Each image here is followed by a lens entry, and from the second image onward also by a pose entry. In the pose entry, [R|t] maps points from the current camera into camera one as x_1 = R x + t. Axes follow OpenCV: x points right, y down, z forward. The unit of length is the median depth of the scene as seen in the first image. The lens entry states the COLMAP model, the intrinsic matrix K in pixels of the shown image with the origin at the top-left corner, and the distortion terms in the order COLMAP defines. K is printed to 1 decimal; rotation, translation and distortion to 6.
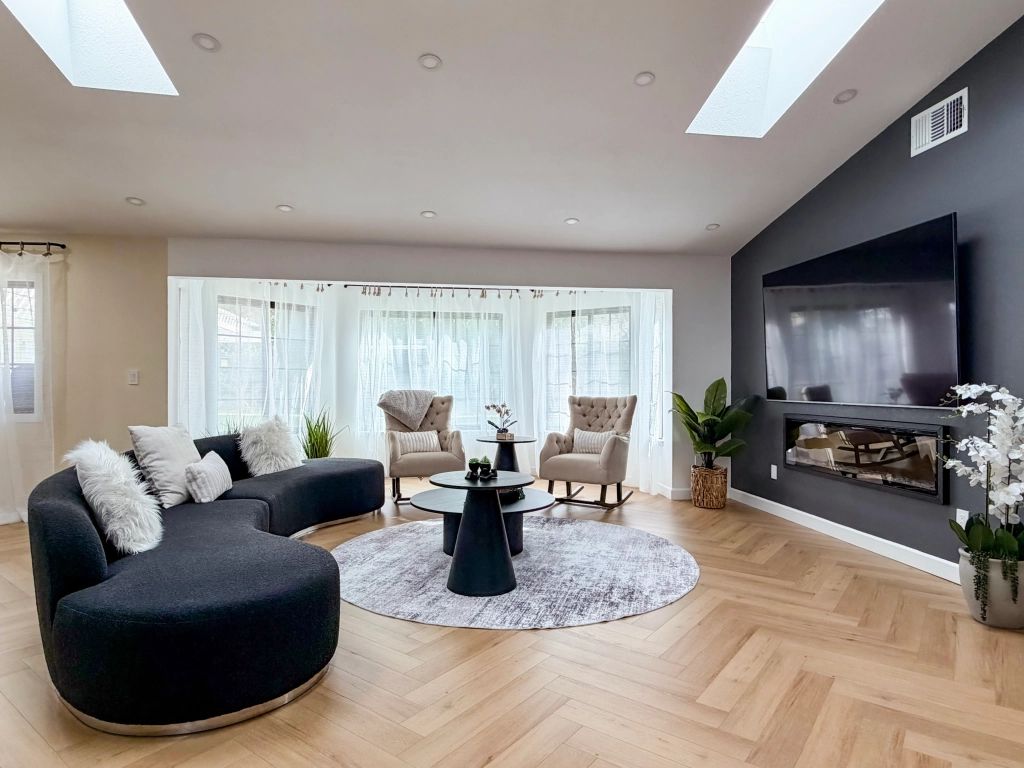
lens RADIAL K [[613.7, 0, 529.0], [0, 613.7, 385.2], [0, 0, 1]] dist [-0.001780, 0.000522]
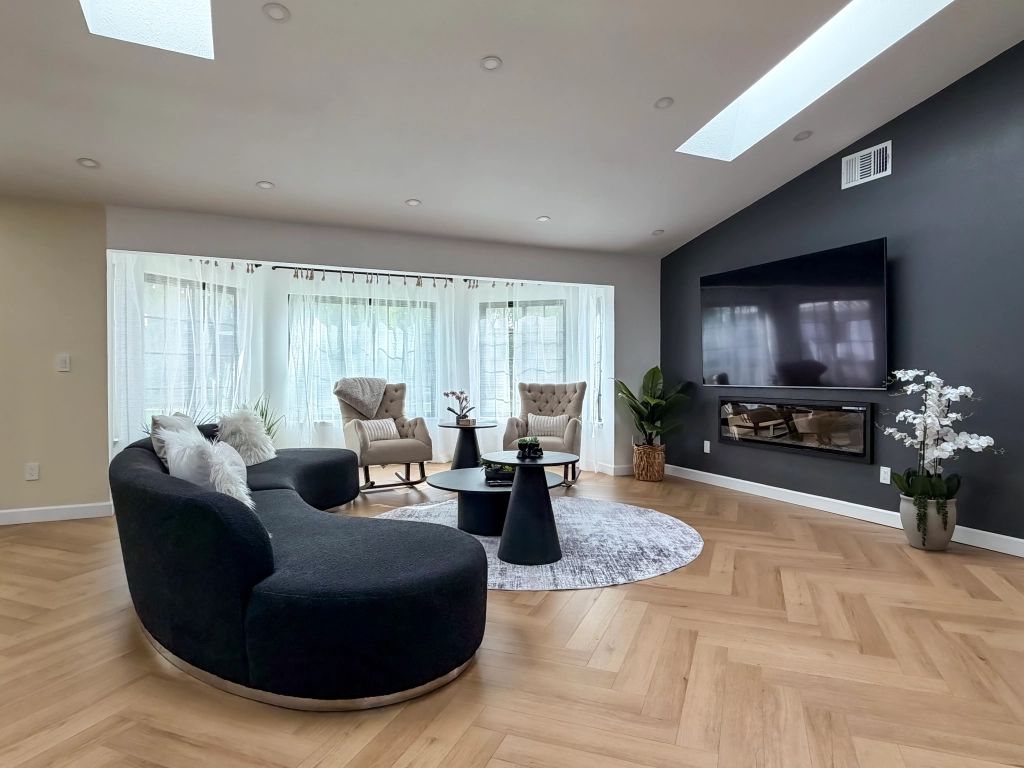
lens RADIAL K [[610.8, 0, 535.8], [0, 610.8, 381.7], [0, 0, 1]] dist [-0.000241, 0.000013]
pose [[0.960391, -0.004635, 0.278617, -0.230371], [0.001613, 0.999937, 0.011077, 0.004563], [-0.278651, -0.010189, 0.960338, -0.020615]]
